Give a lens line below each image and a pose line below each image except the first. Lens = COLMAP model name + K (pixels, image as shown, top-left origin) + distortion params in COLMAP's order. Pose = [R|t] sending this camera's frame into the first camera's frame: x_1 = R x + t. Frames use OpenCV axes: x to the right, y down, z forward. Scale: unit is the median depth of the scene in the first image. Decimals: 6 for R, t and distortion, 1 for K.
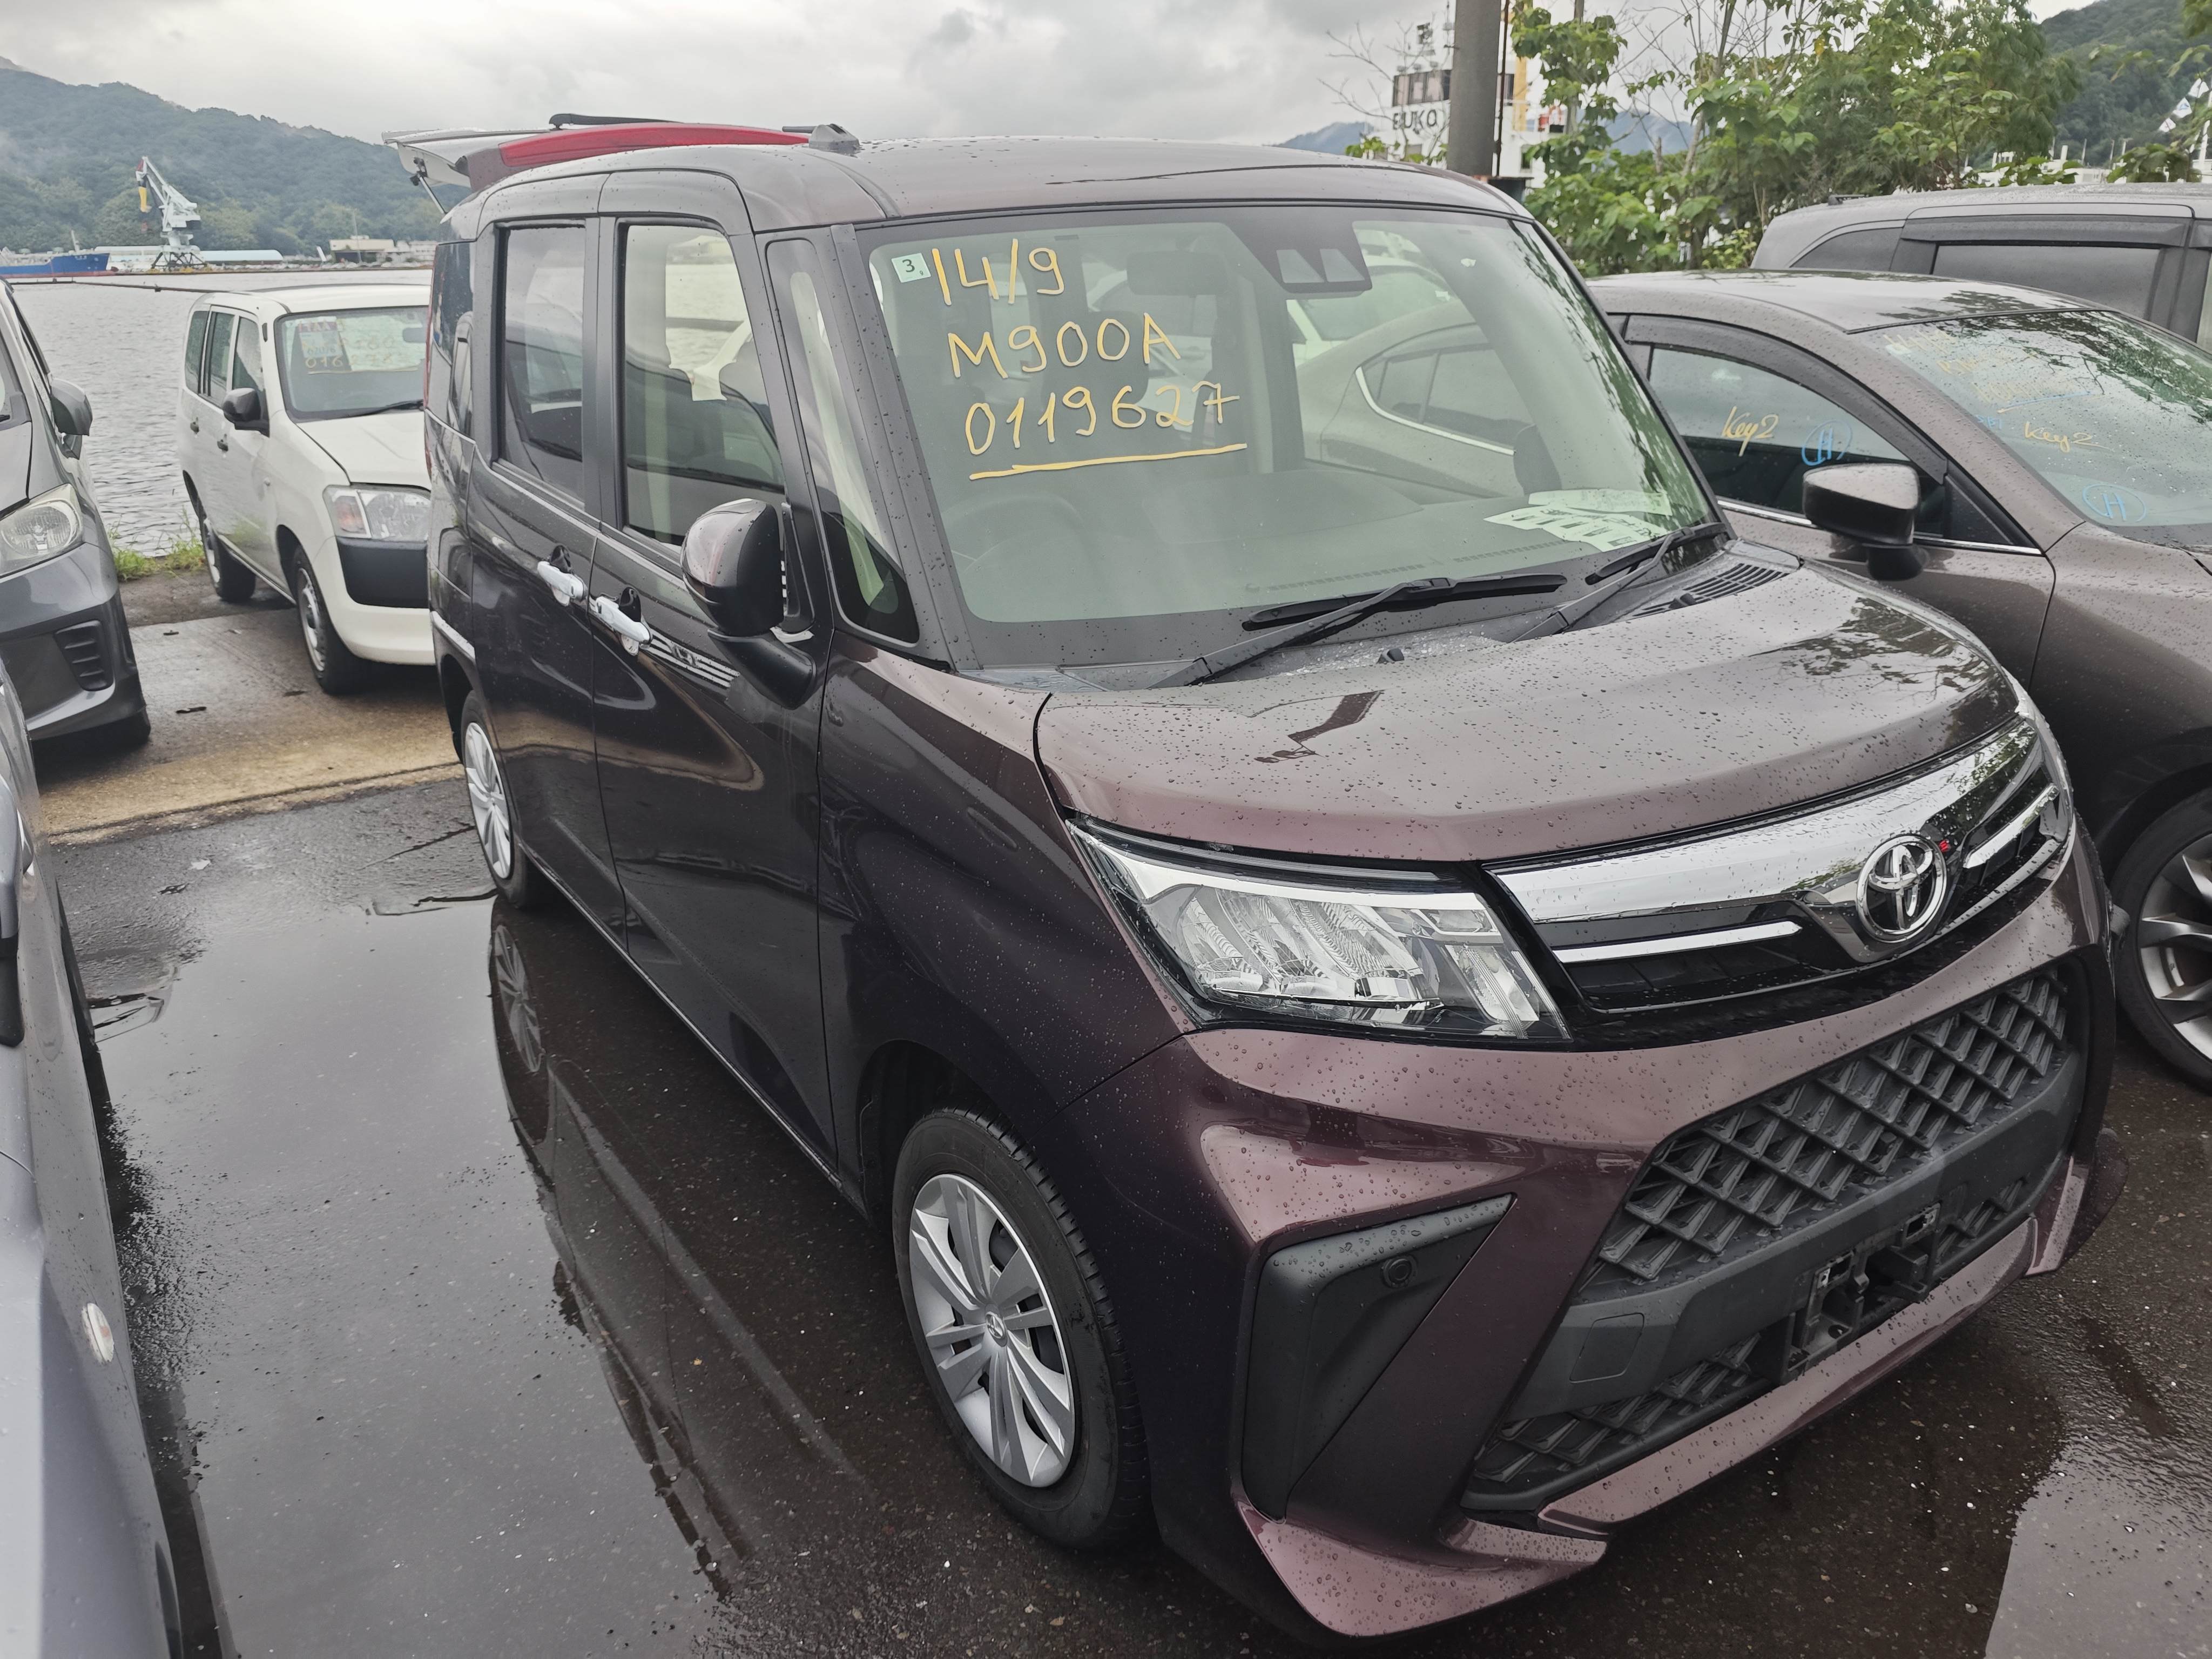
lens RADIAL K [[1685.9, 0, 1104.5], [0, 1685.9, 784.1], [0, 0, 1]] dist [0.022408, -0.003772]
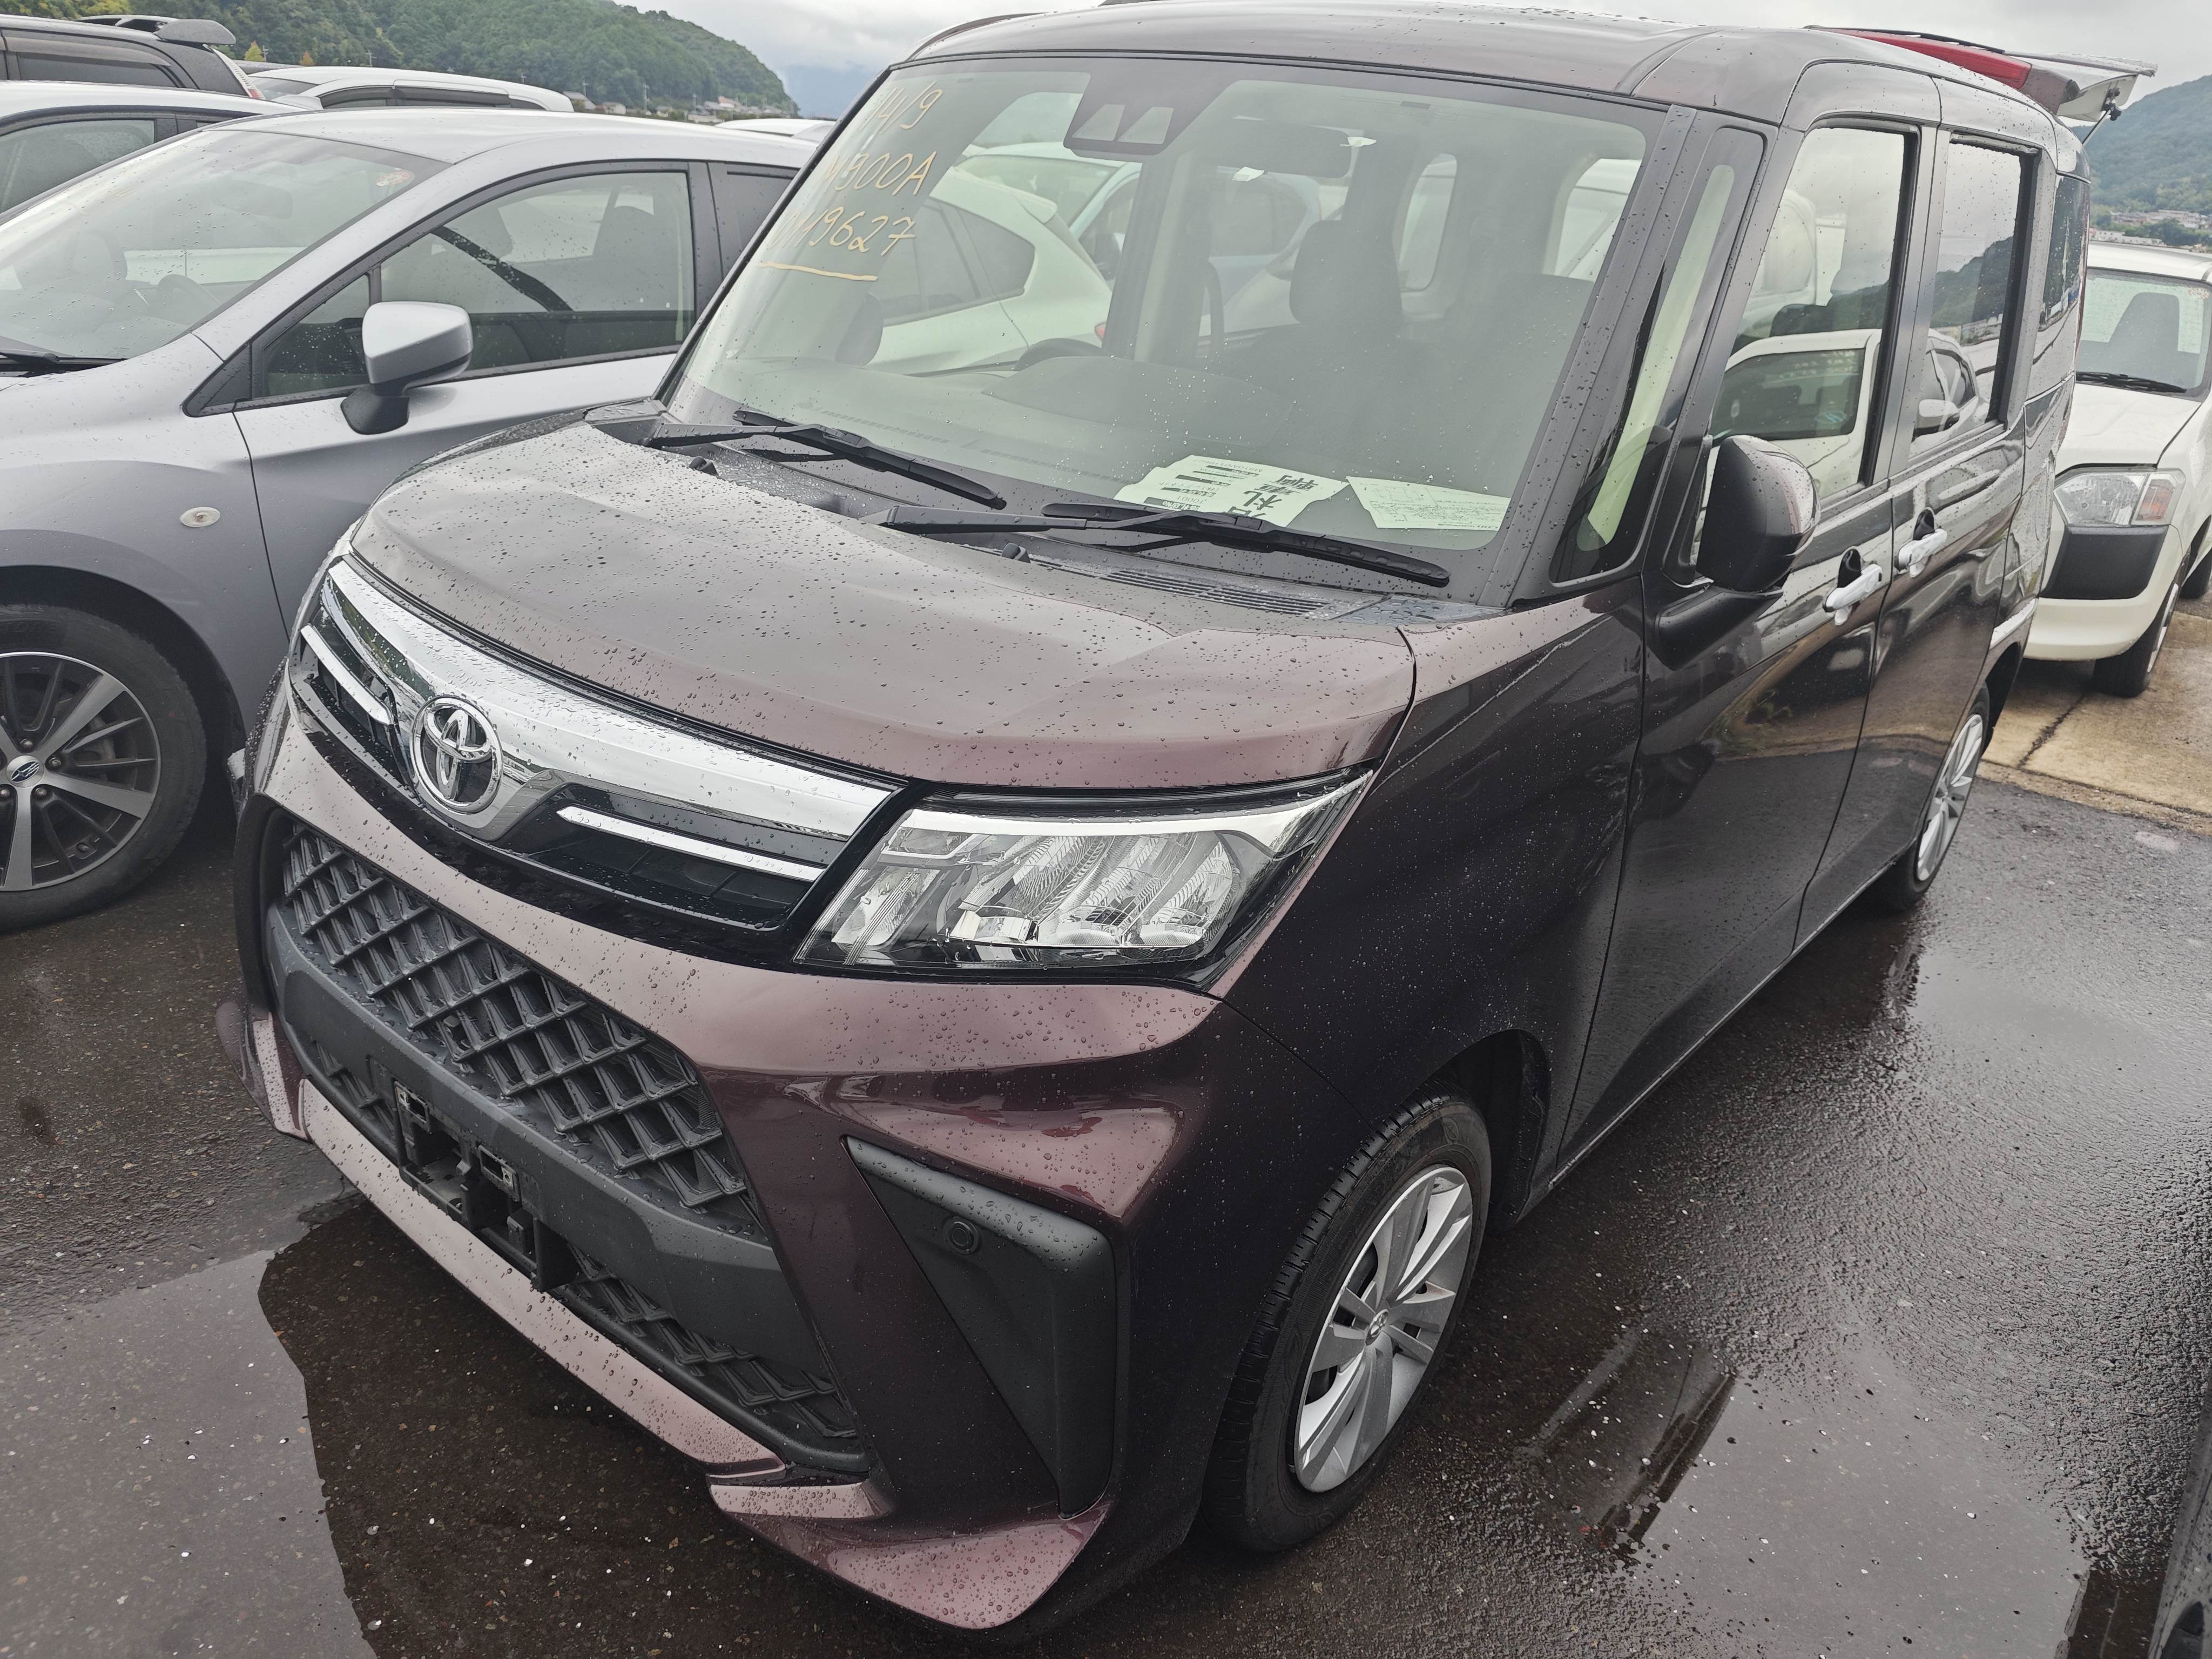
lens RADIAL K [[1723.0, 0, 1134.3], [0, 1723.0, 825.2], [0, 0, 1]] dist [0.008577, -0.003060]
pose [[0.238853, 0.383495, -0.892121, 1.379735], [-0.374304, 0.884079, 0.279823, -0.299323], [0.896016, 0.267088, 0.354709, 0.984960]]
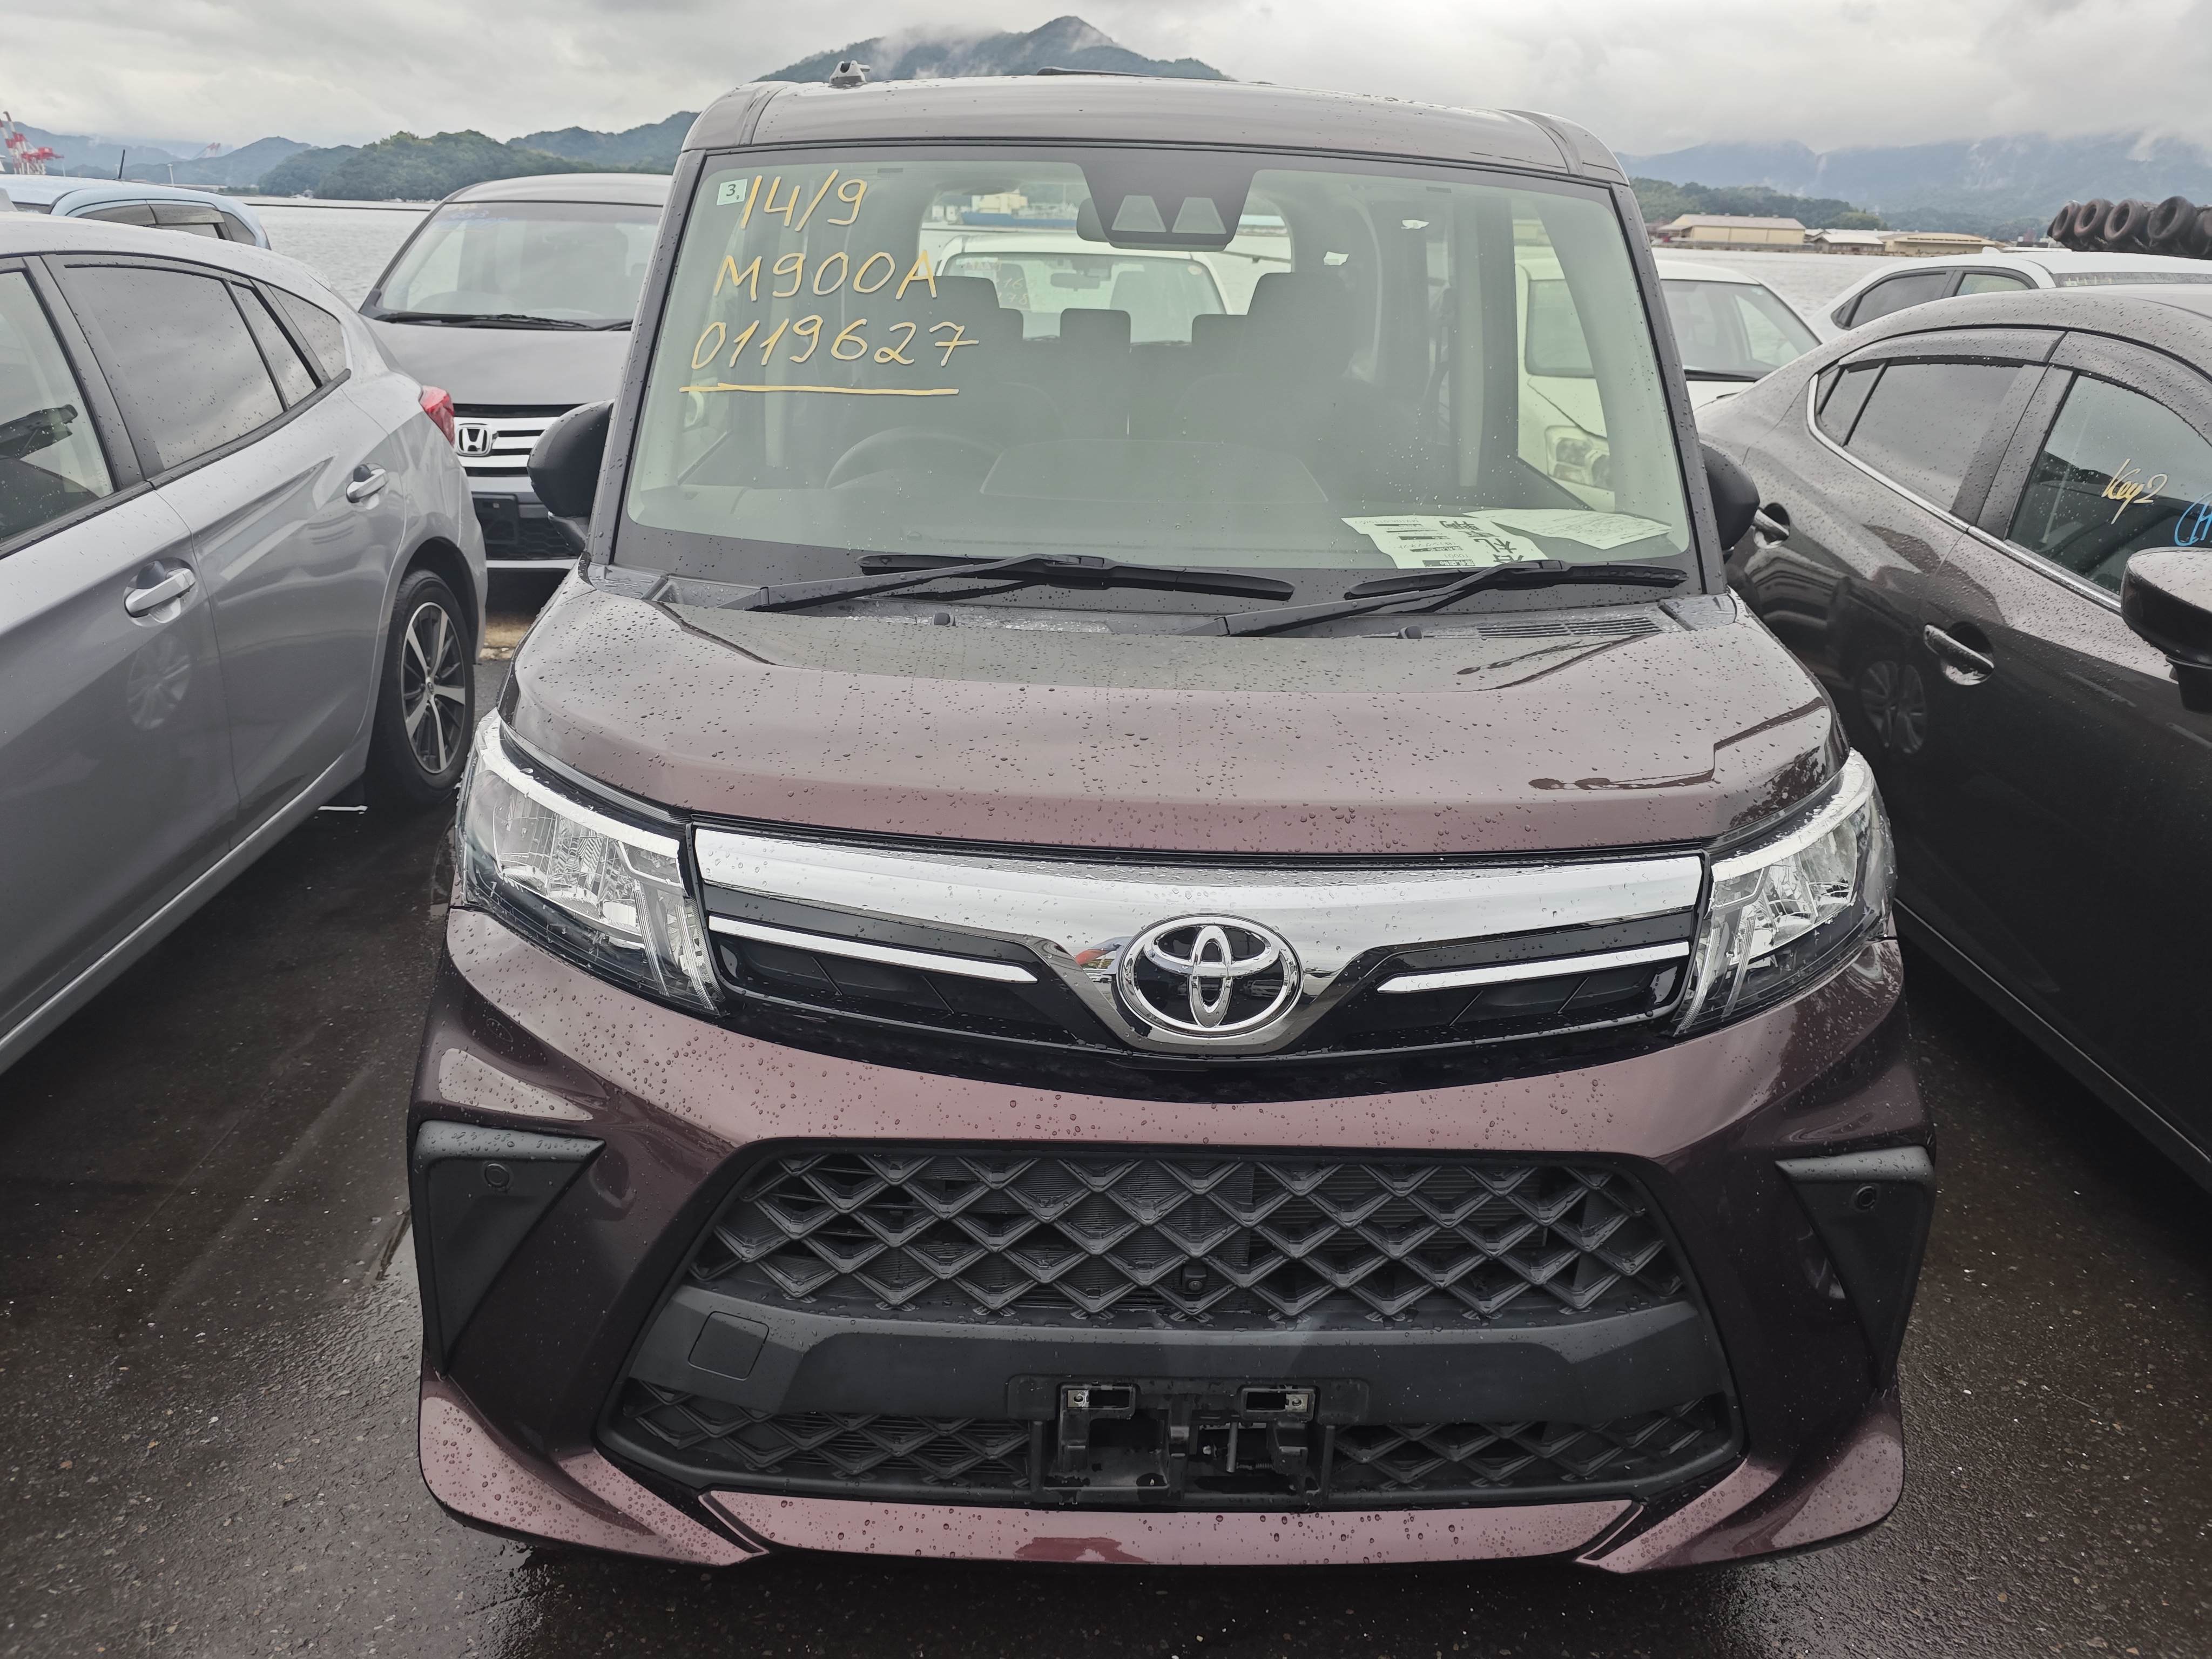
lens RADIAL K [[1723.0, 0, 1134.3], [0, 1723.0, 825.2], [0, 0, 1]] dist [0.008577, -0.003060]
pose [[0.833820, 0.222053, -0.505408, 0.827449], [-0.210144, 0.974279, 0.081359, -0.070067], [0.510474, 0.038369, 0.859036, 0.250892]]
